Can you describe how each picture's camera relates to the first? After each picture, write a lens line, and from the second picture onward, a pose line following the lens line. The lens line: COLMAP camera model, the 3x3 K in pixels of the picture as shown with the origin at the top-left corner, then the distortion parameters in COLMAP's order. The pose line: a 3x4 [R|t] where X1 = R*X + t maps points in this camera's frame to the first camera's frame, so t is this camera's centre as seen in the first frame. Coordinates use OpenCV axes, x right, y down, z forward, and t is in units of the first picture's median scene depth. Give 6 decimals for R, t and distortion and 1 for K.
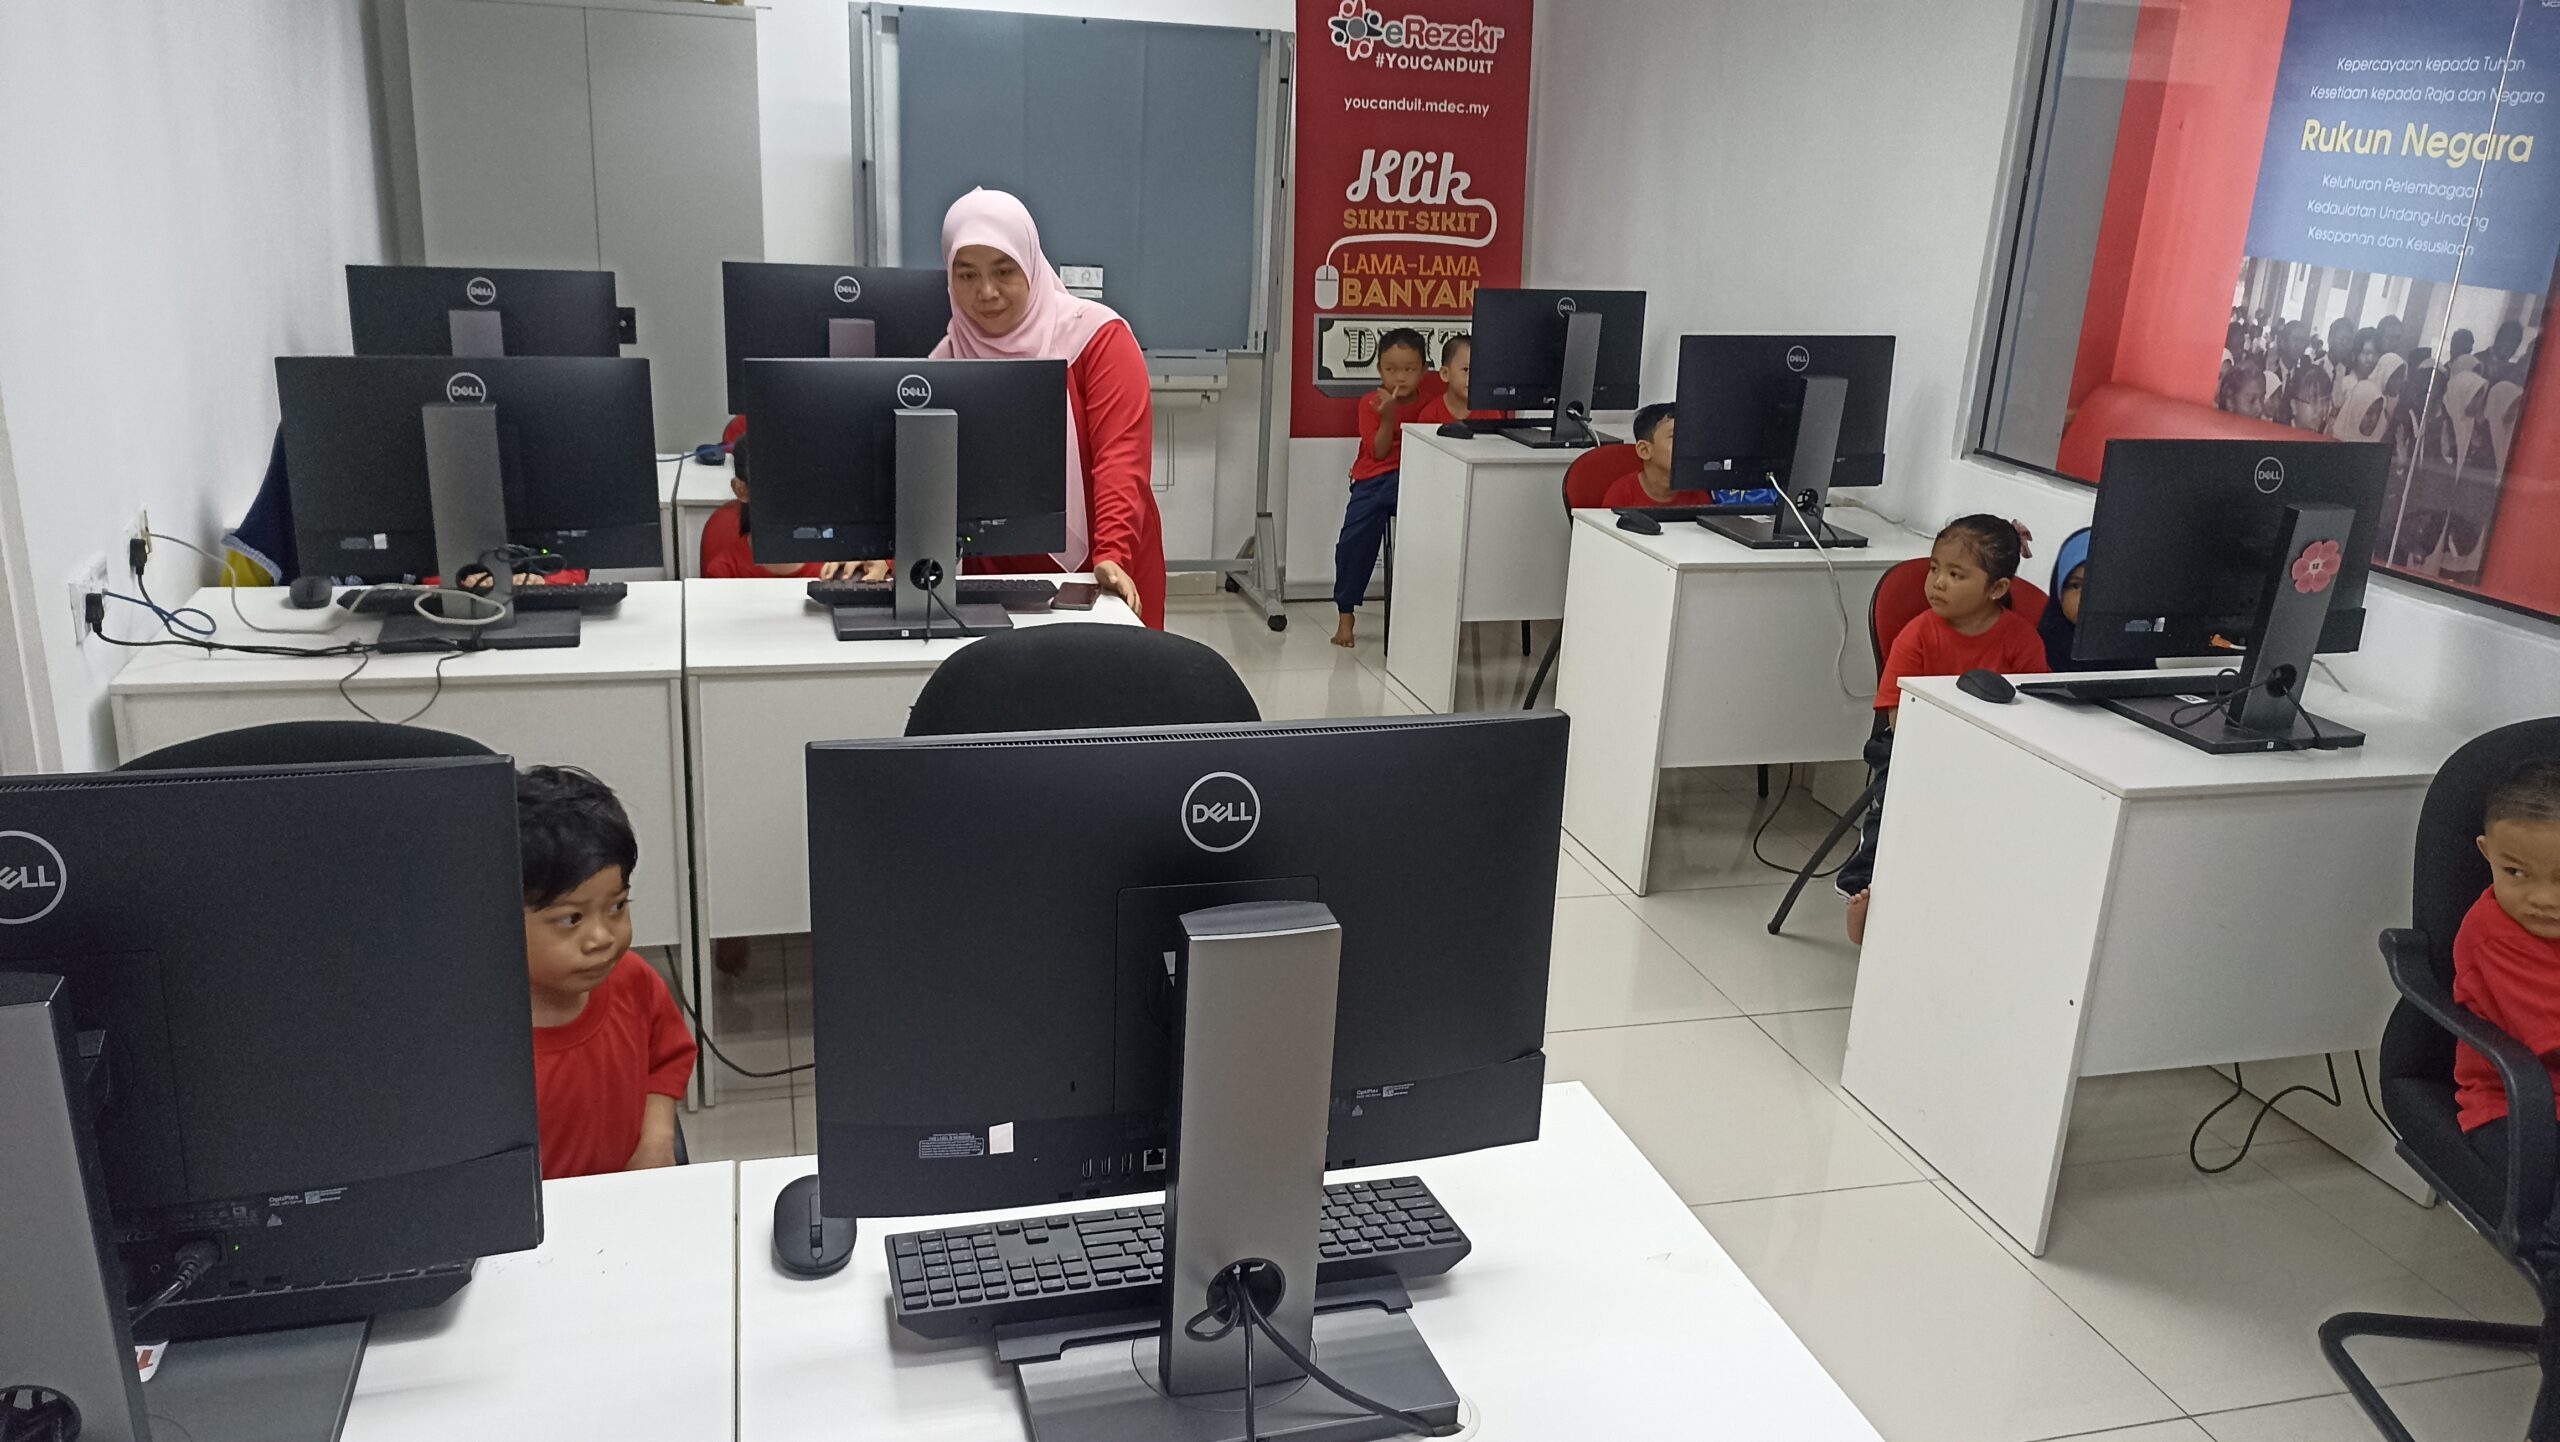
lens RADIAL K [[1901.2, 0, 1290.2], [0, 1901.2, 704.9], [0, 0, 1]] dist [0.050513, -0.064603]
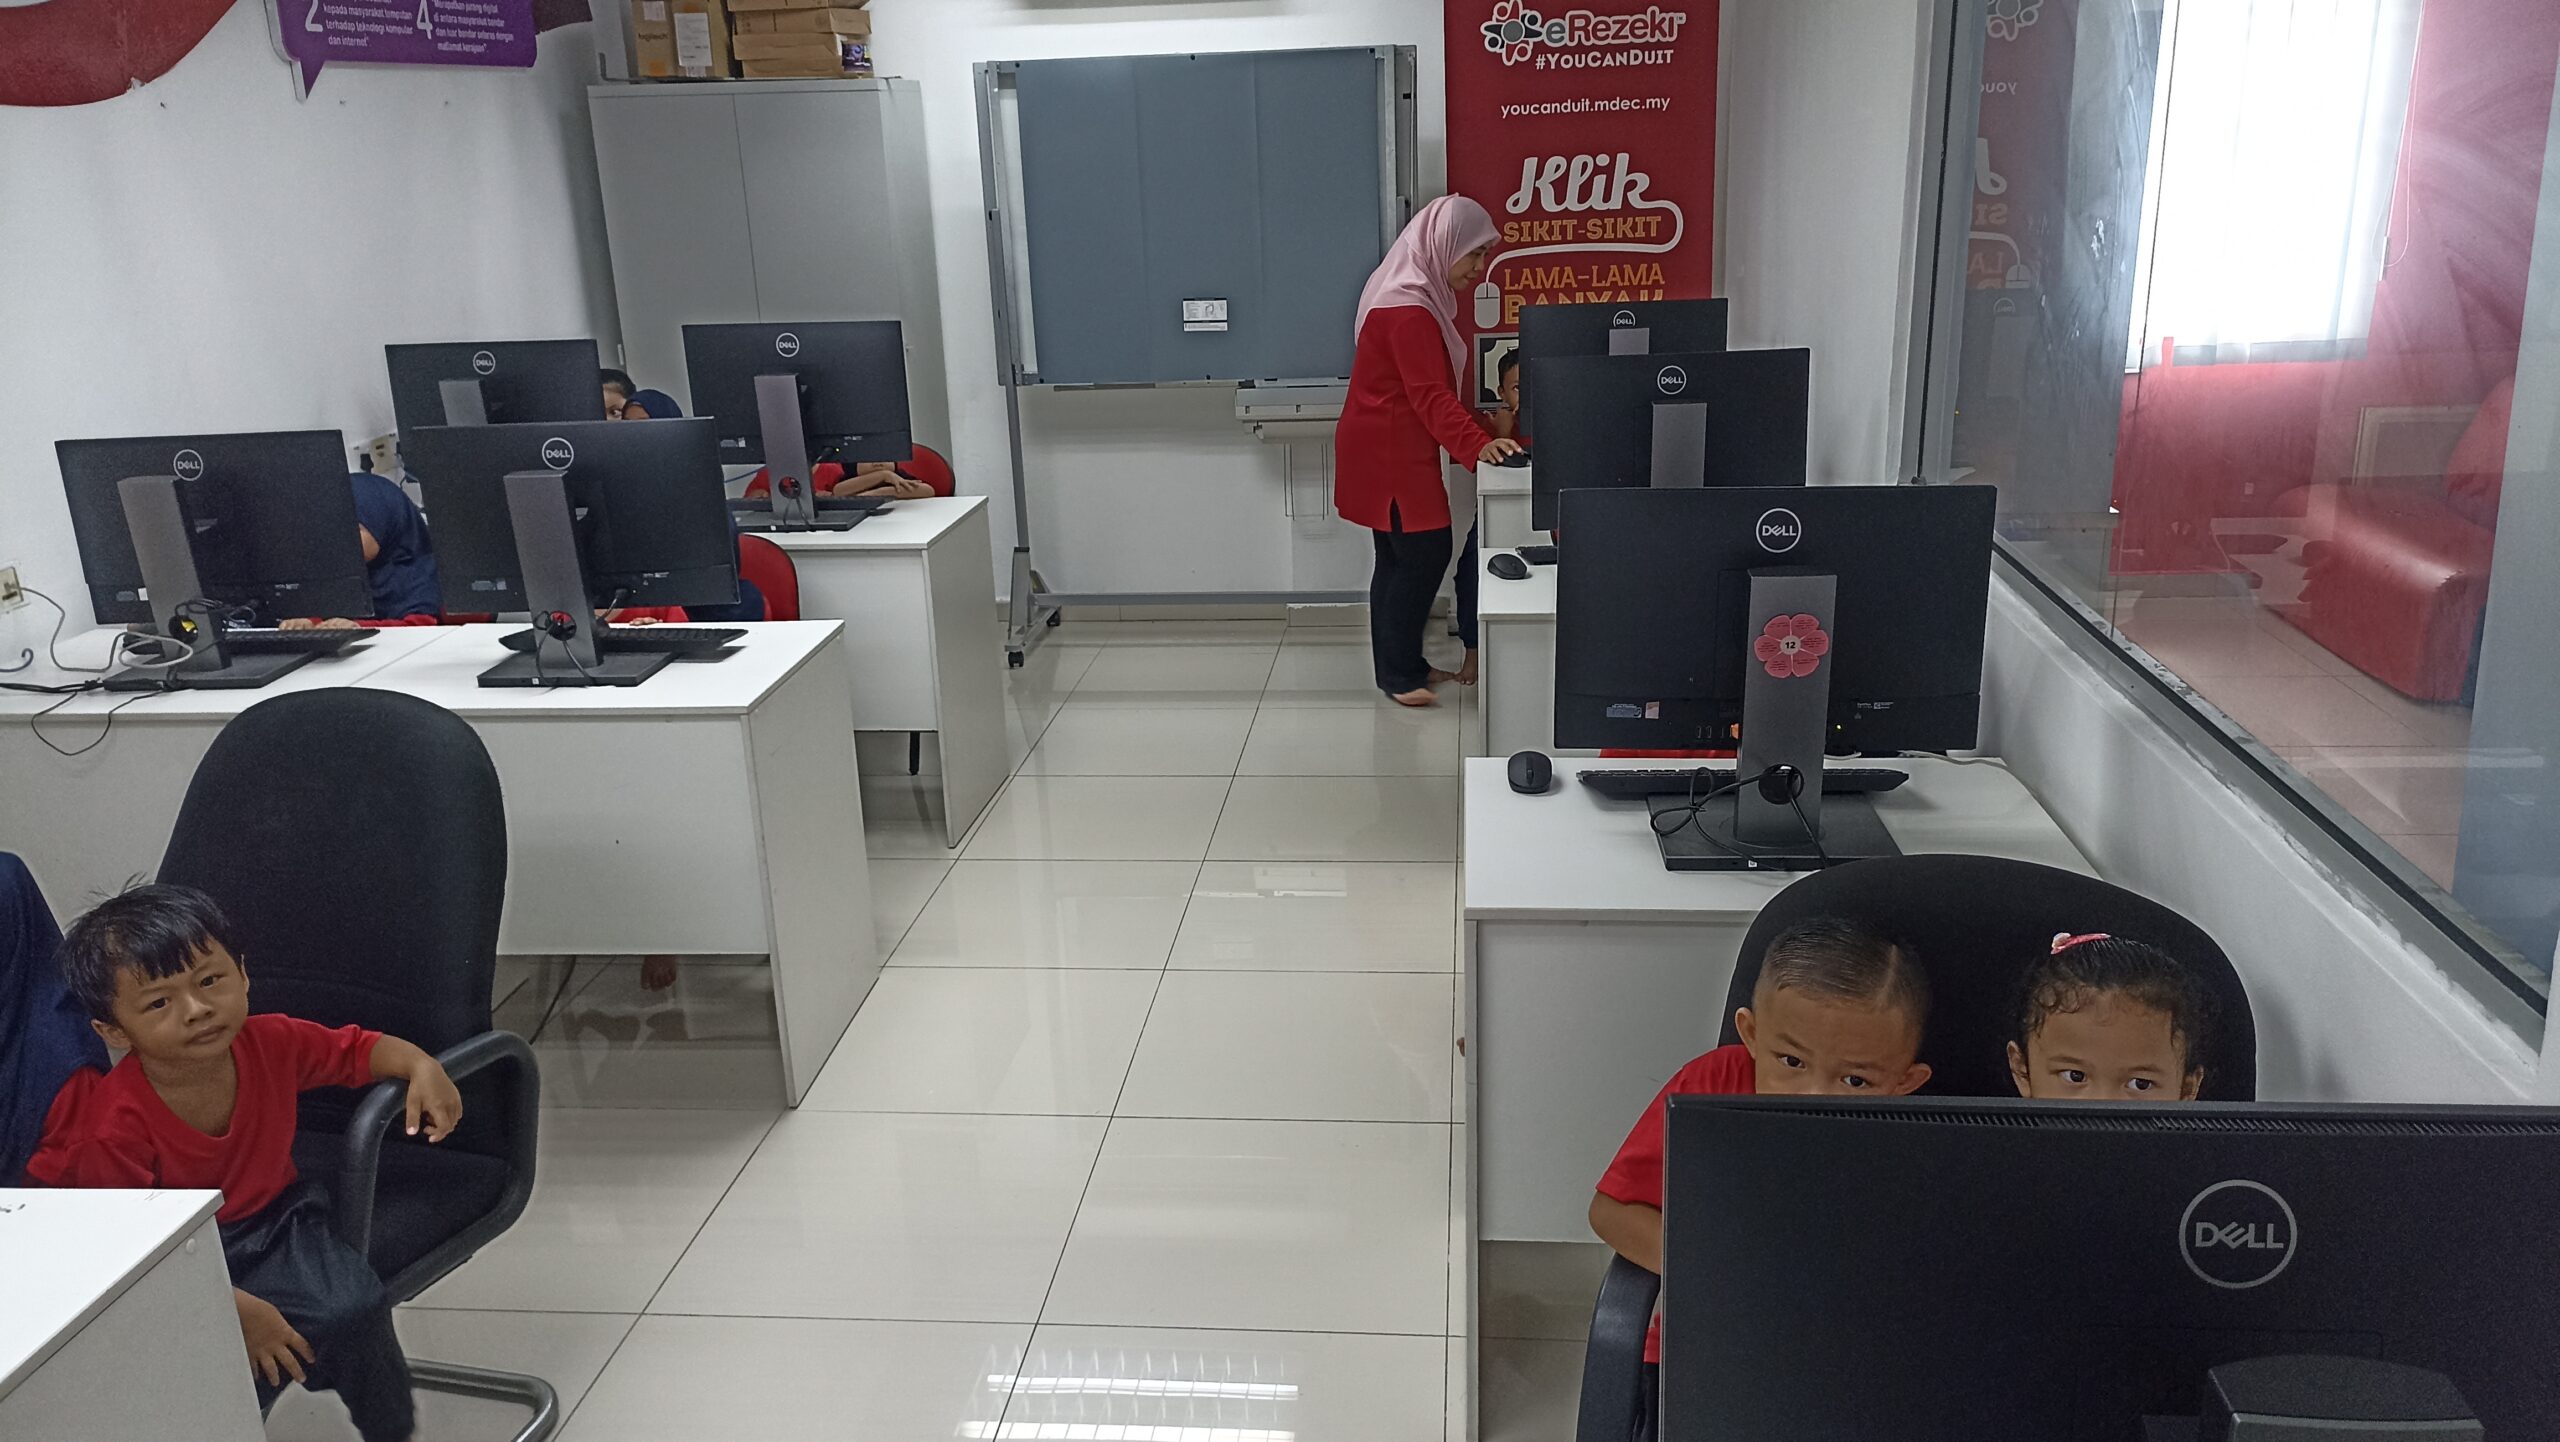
lens RADIAL K [[1901.2, 0, 1286.6], [0, 1901.2, 702.8], [0, 0, 1]] dist [0.050513, -0.064603]
pose [[0.927033, 0.027960, -0.373935, 0.288404], [-0.029387, 0.999566, 0.001886, -0.019584], [0.373826, 0.009240, 0.927453, 0.081233]]
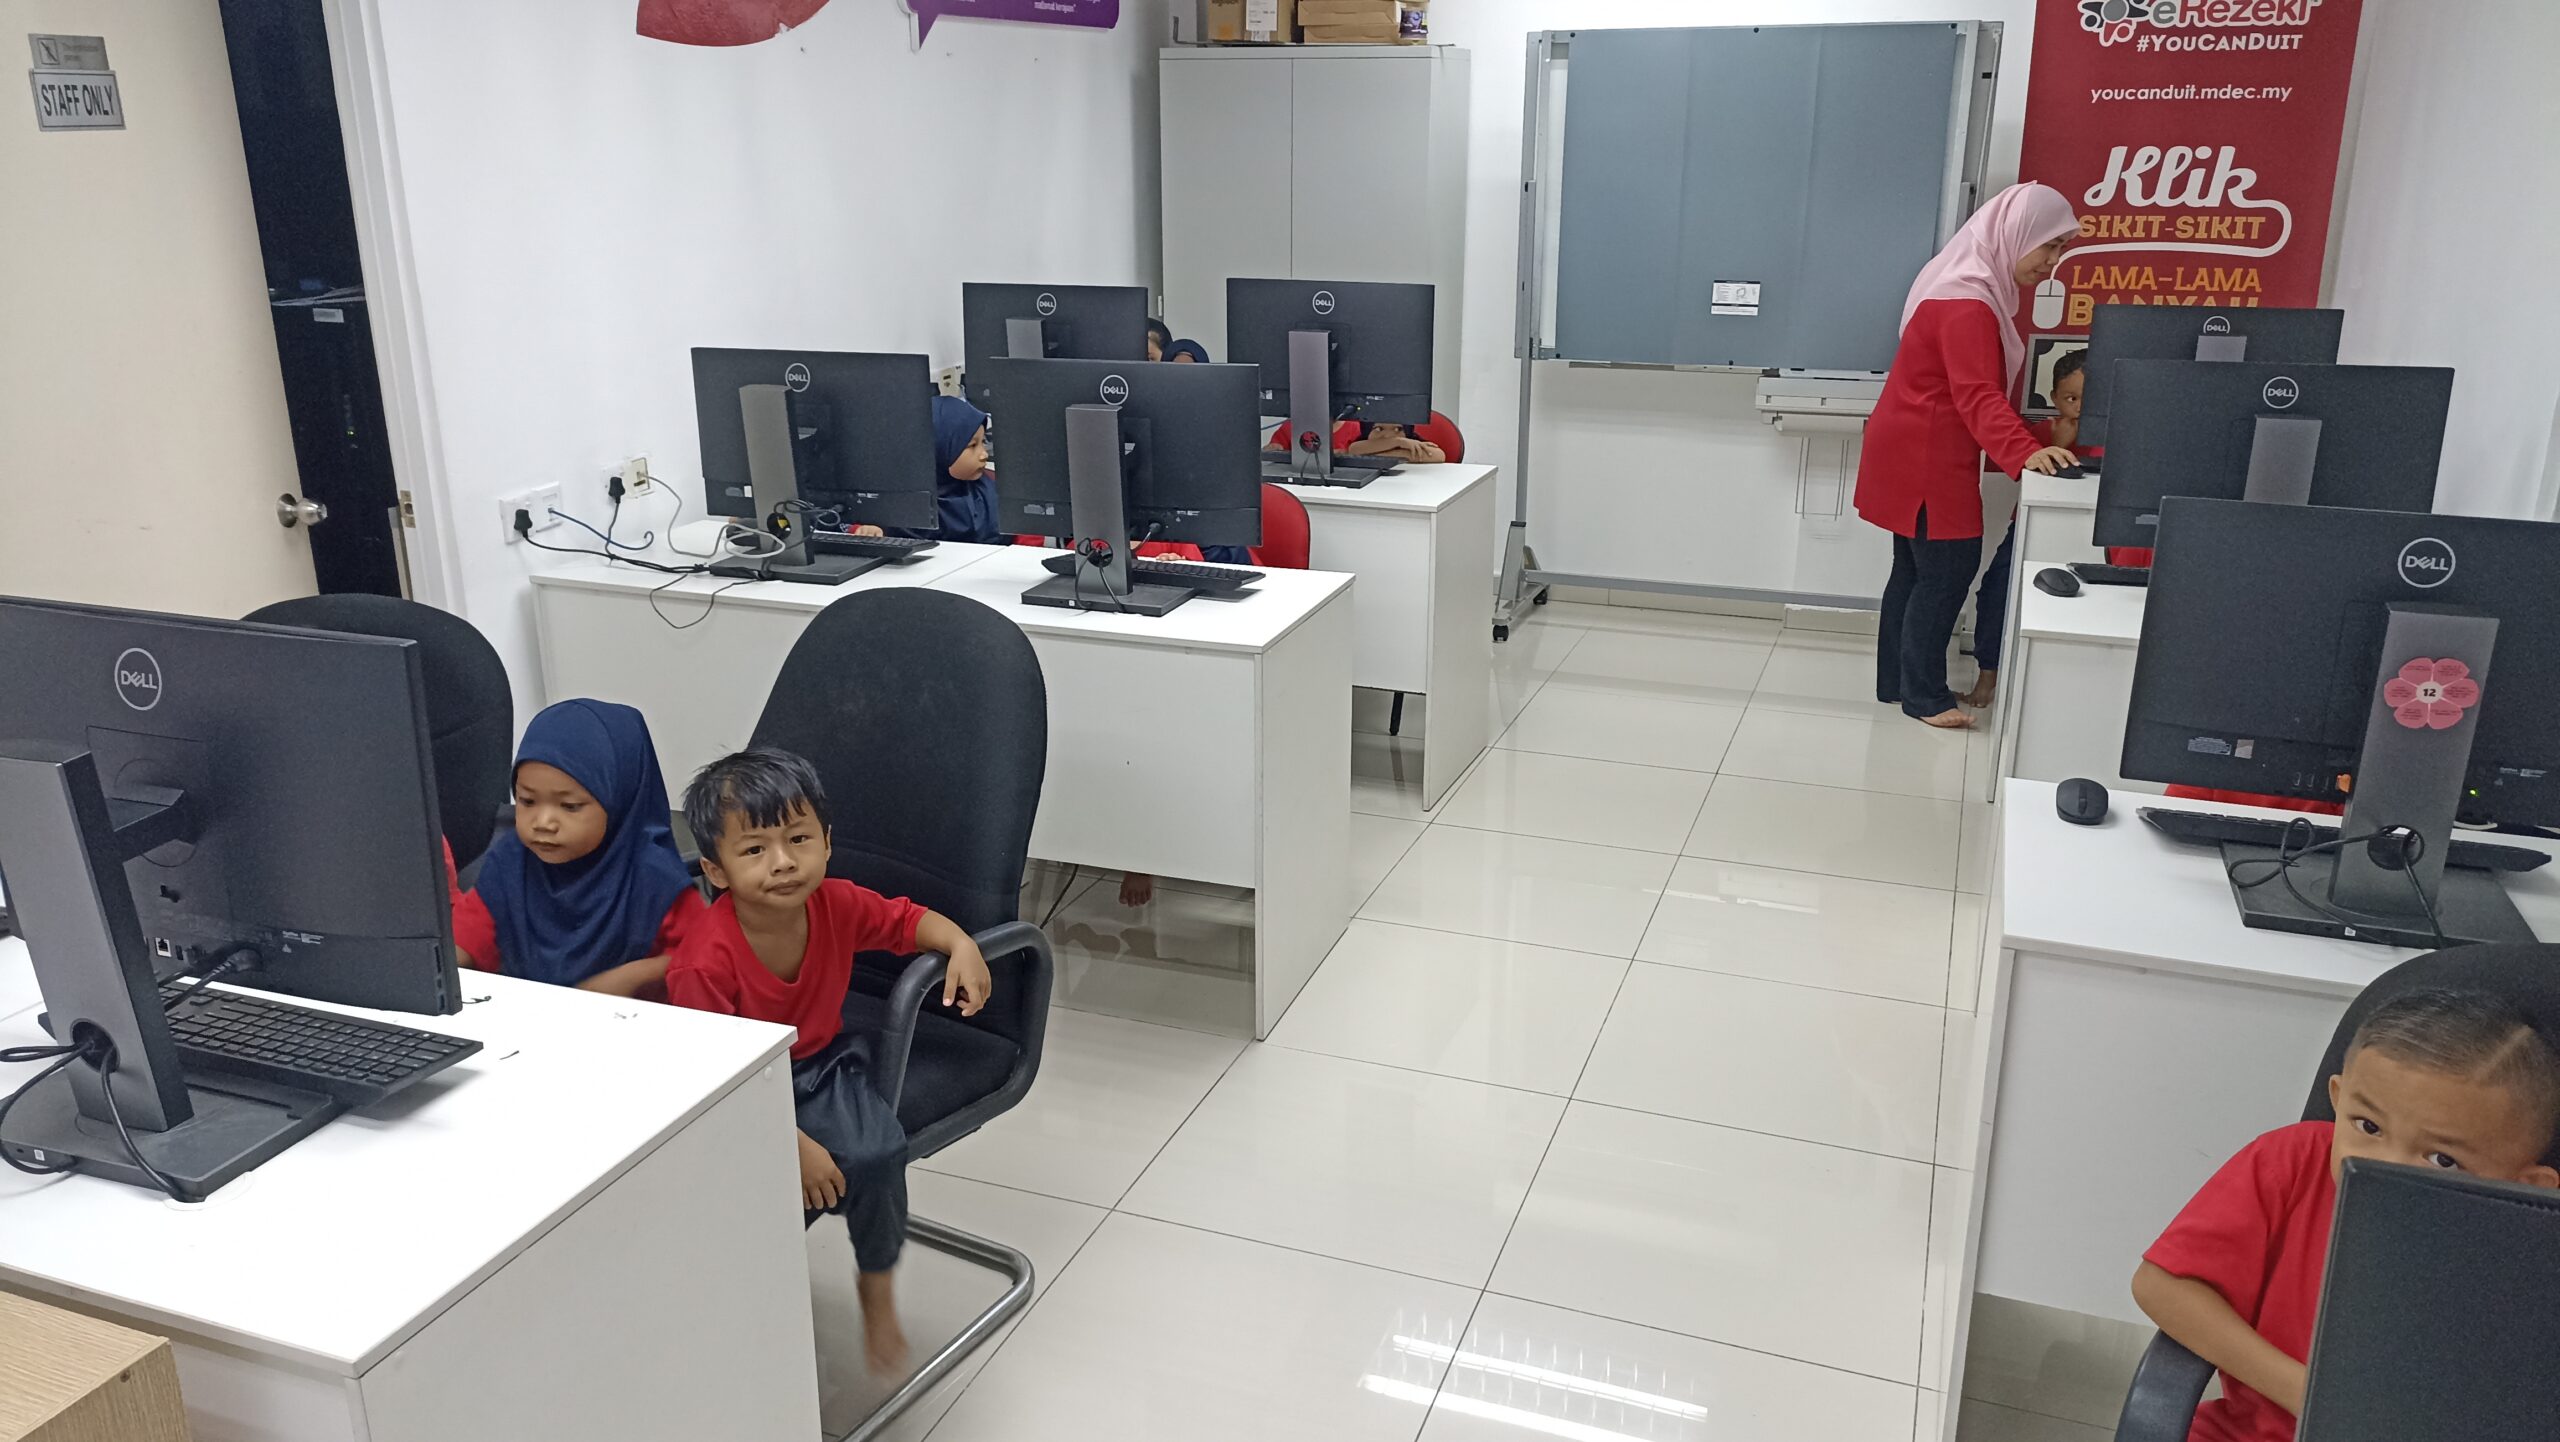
lens RADIAL K [[1901.2, 0, 1267.1], [0, 1901.2, 703.7], [0, 0, 1]] dist [0.050513, -0.064603]
pose [[0.799848, 0.127702, -0.586460, 0.274529], [-0.134813, 0.990361, 0.031785, -0.014747], [0.584867, 0.053639, 0.809354, 0.077794]]
